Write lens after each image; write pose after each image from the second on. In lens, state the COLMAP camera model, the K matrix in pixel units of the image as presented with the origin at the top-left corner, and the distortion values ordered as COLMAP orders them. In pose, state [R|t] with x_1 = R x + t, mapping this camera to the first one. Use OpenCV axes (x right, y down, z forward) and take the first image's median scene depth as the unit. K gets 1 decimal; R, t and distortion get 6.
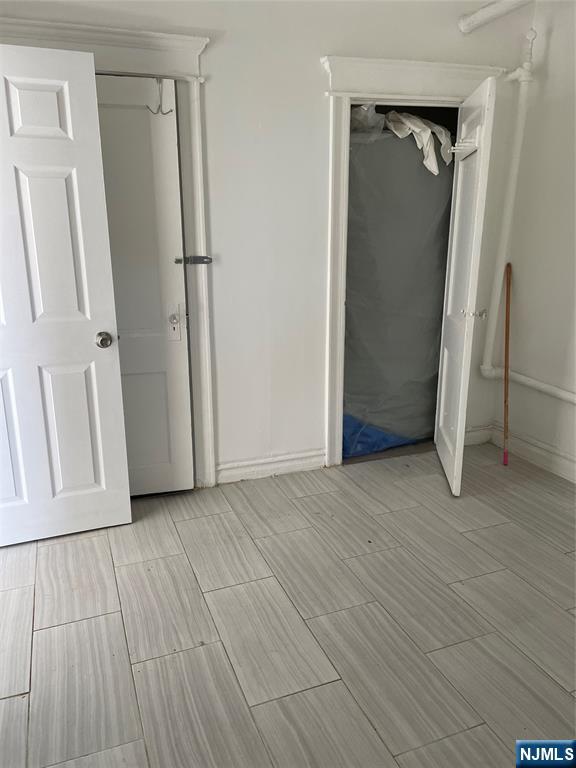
lens RADIAL K [[571.2, 0, 286.1], [0, 571.2, 384.5], [0, 0, 1]] dist [0.028362, -0.045927]
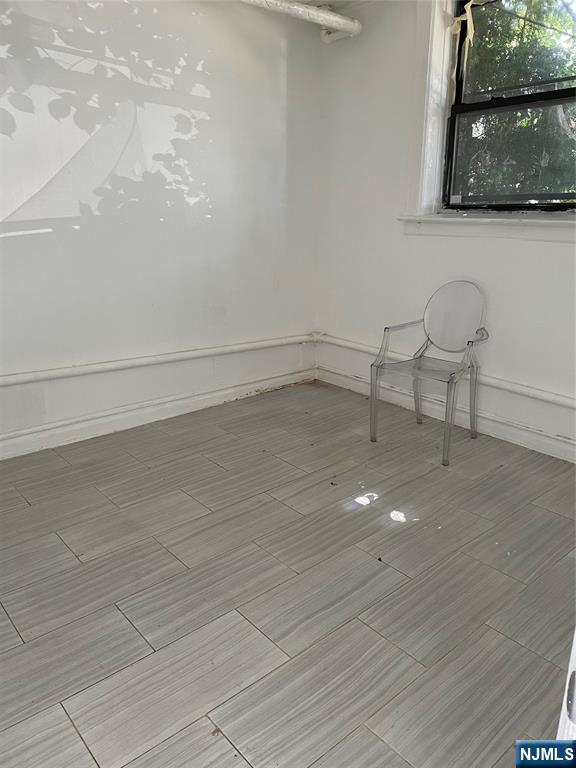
lens RADIAL K [[571.2, 0, 287.3], [0, 571.2, 383.9], [0, 0, 1]] dist [0.028362, -0.045927]
pose [[-0.323313, -0.276389, 0.905029, -0.839672], [0.240295, 0.901067, 0.361022, -0.267190], [-0.915274, 0.334197, -0.224912, 1.023950]]
